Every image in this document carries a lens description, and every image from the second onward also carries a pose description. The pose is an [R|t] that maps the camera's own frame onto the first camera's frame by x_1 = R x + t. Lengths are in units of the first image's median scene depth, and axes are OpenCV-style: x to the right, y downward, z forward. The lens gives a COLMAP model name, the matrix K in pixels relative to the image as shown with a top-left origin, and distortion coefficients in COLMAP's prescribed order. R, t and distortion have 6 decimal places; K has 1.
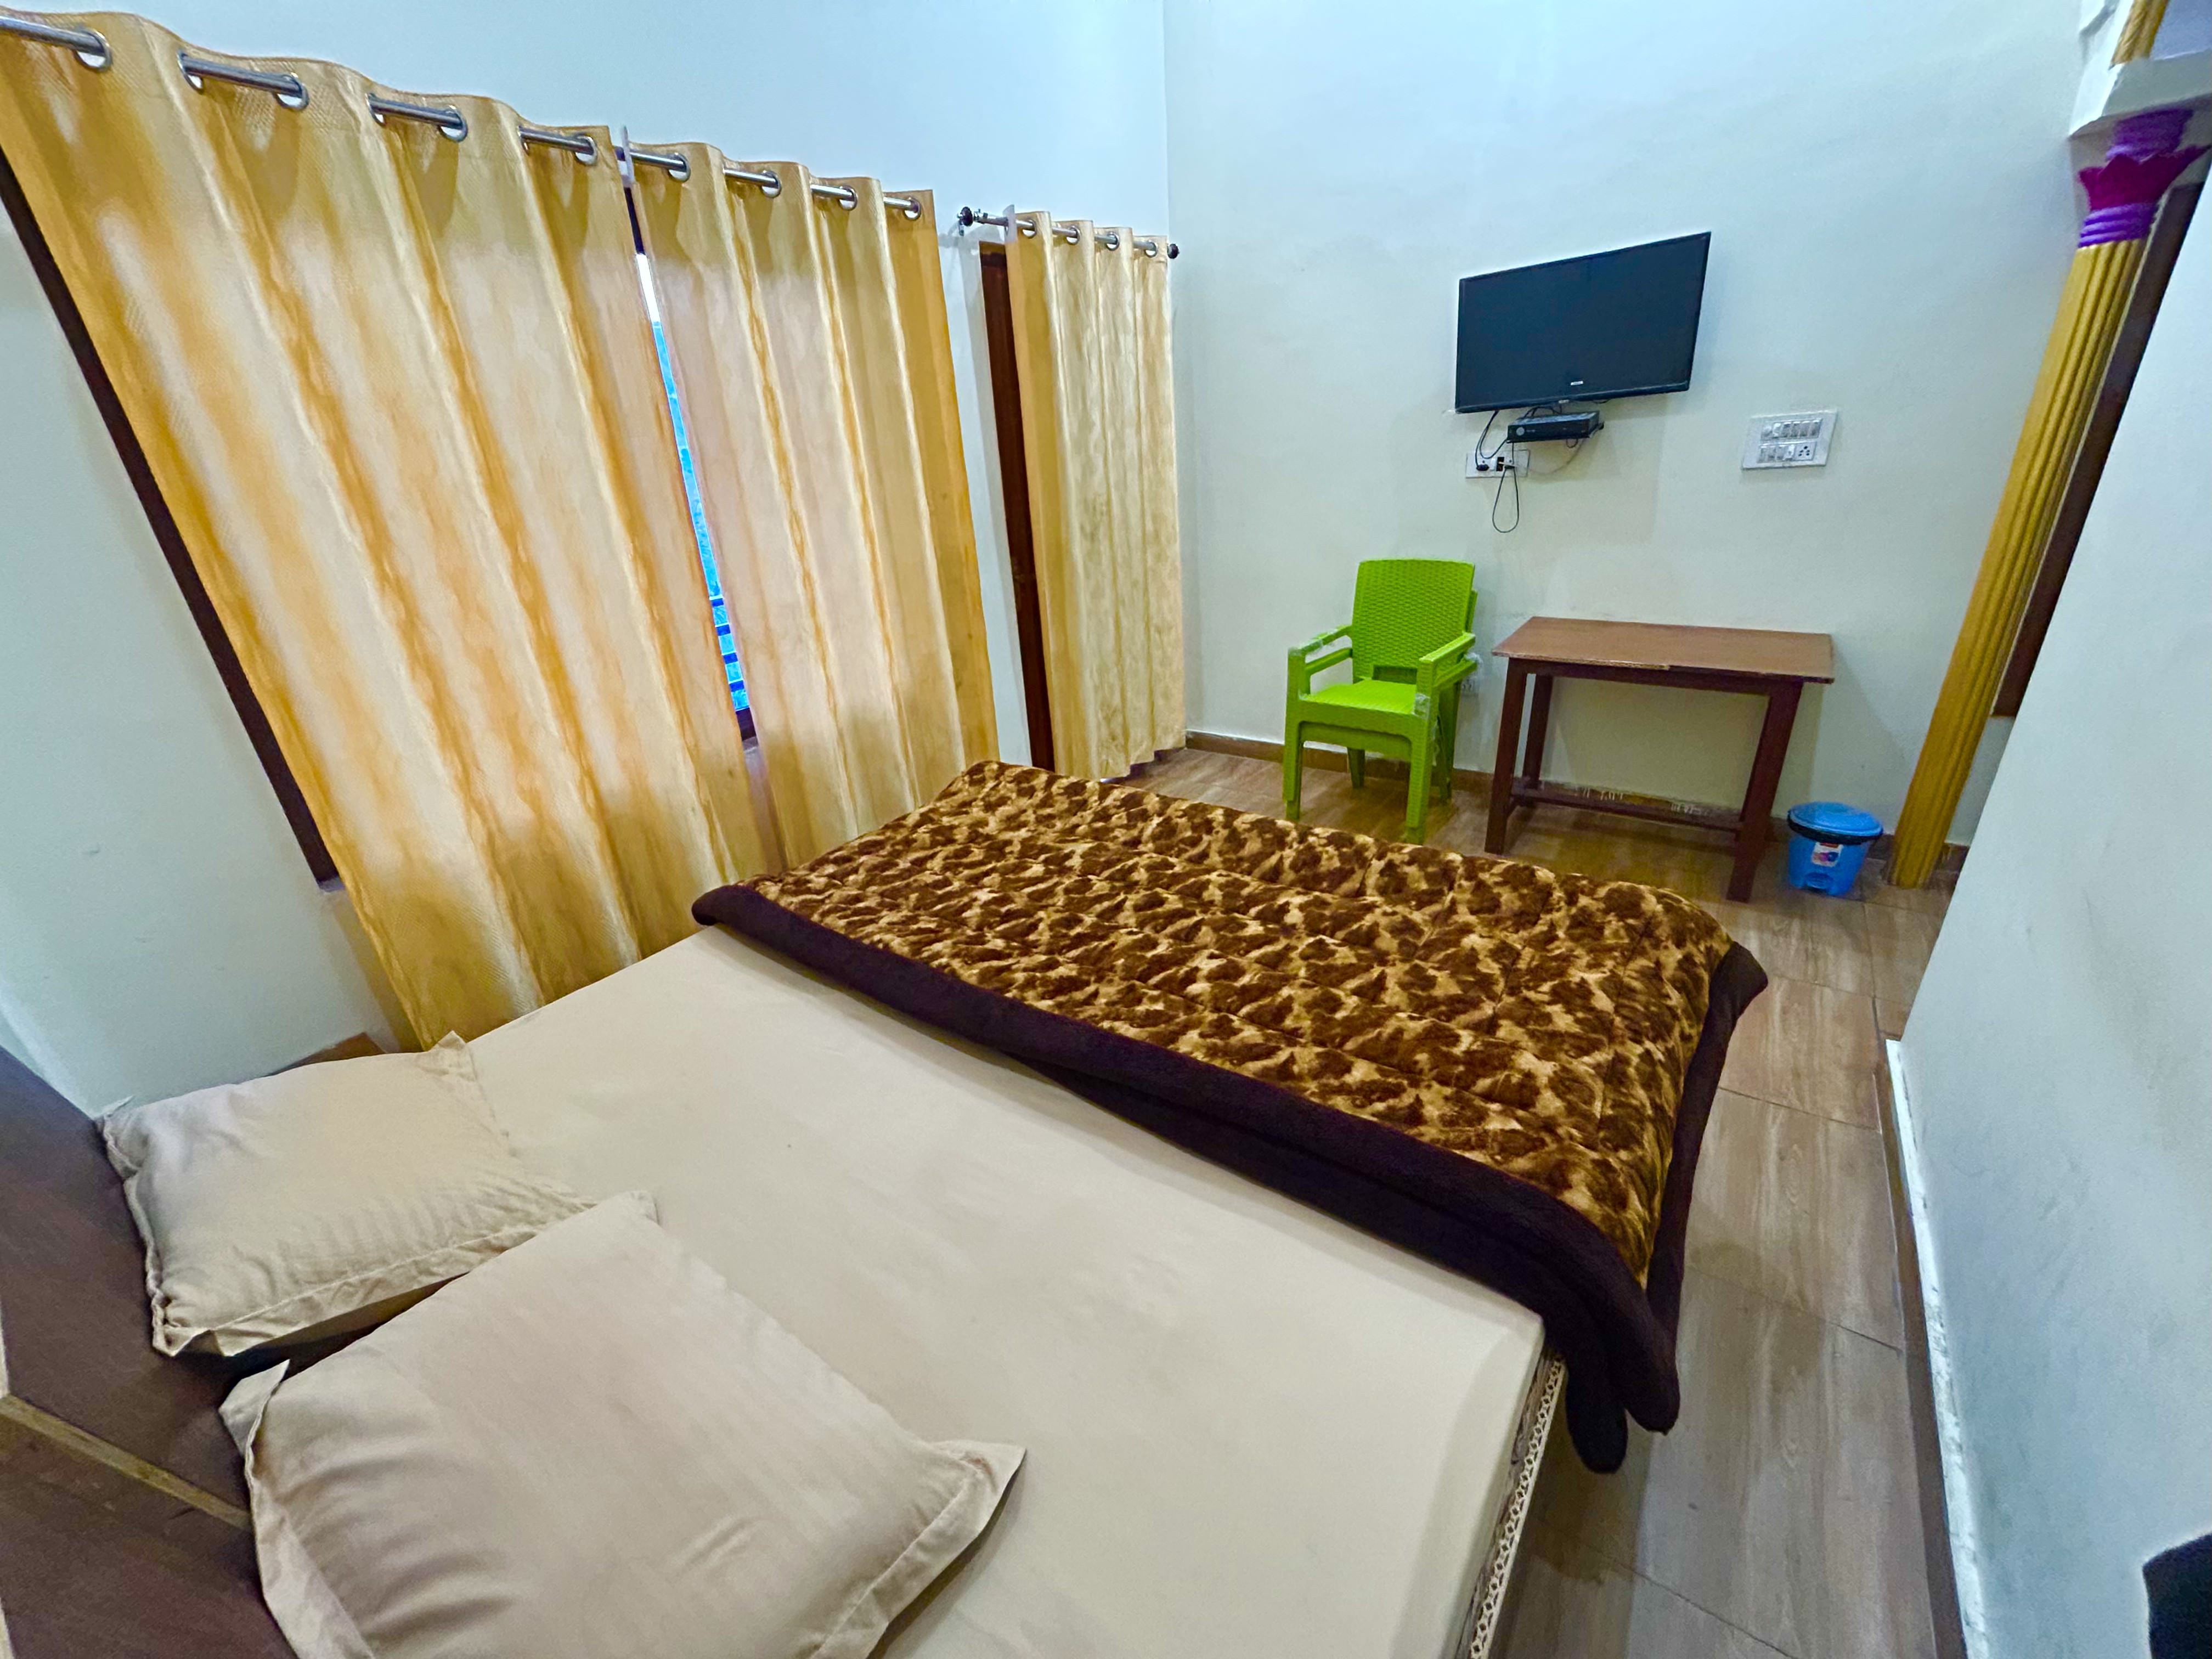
lens RADIAL K [[879.5, 0, 1118.7], [0, 879.5, 823.9], [0, 0, 1]] dist [0.001192, 0.000470]
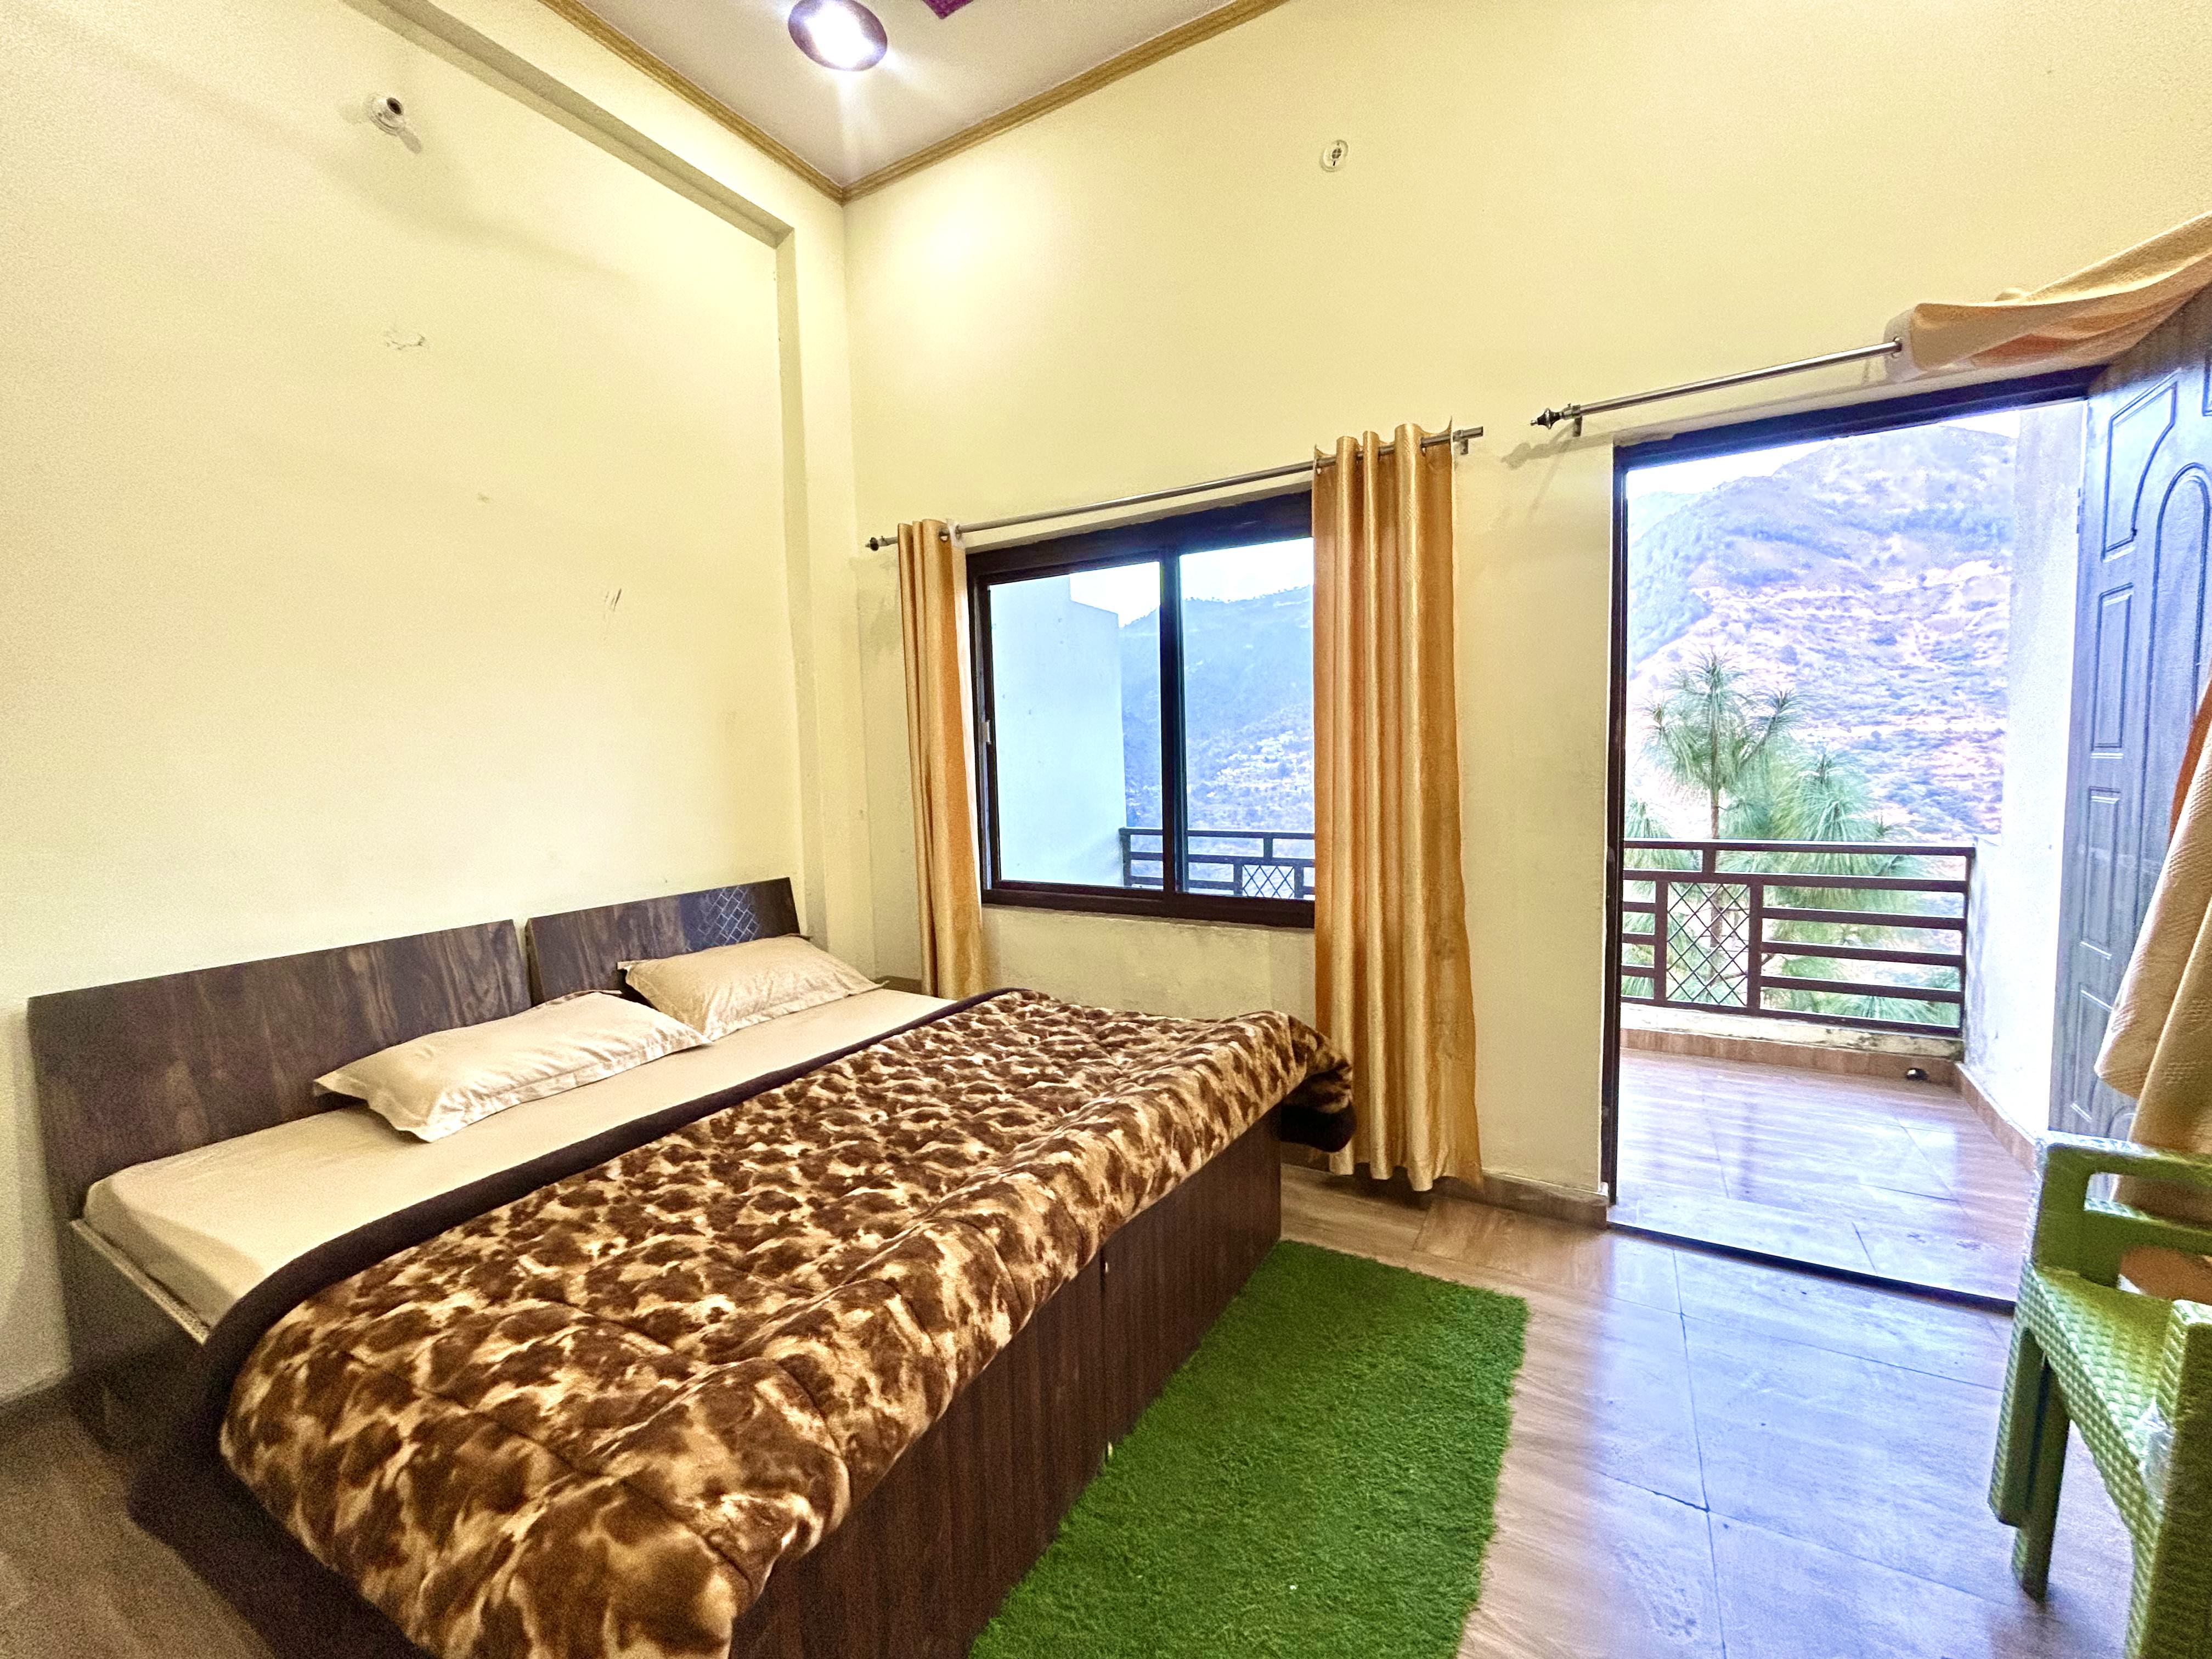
lens RADIAL K [[879.5, 0, 1118.7], [0, 879.5, 823.9], [0, 0, 1]] dist [0.001192, 0.000470]
pose [[0.099378, 0.135090, -0.985837, 1.089790], [-0.380306, 0.920682, 0.087825, -0.422066], [0.919506, 0.366192, 0.142871, 1.044769]]
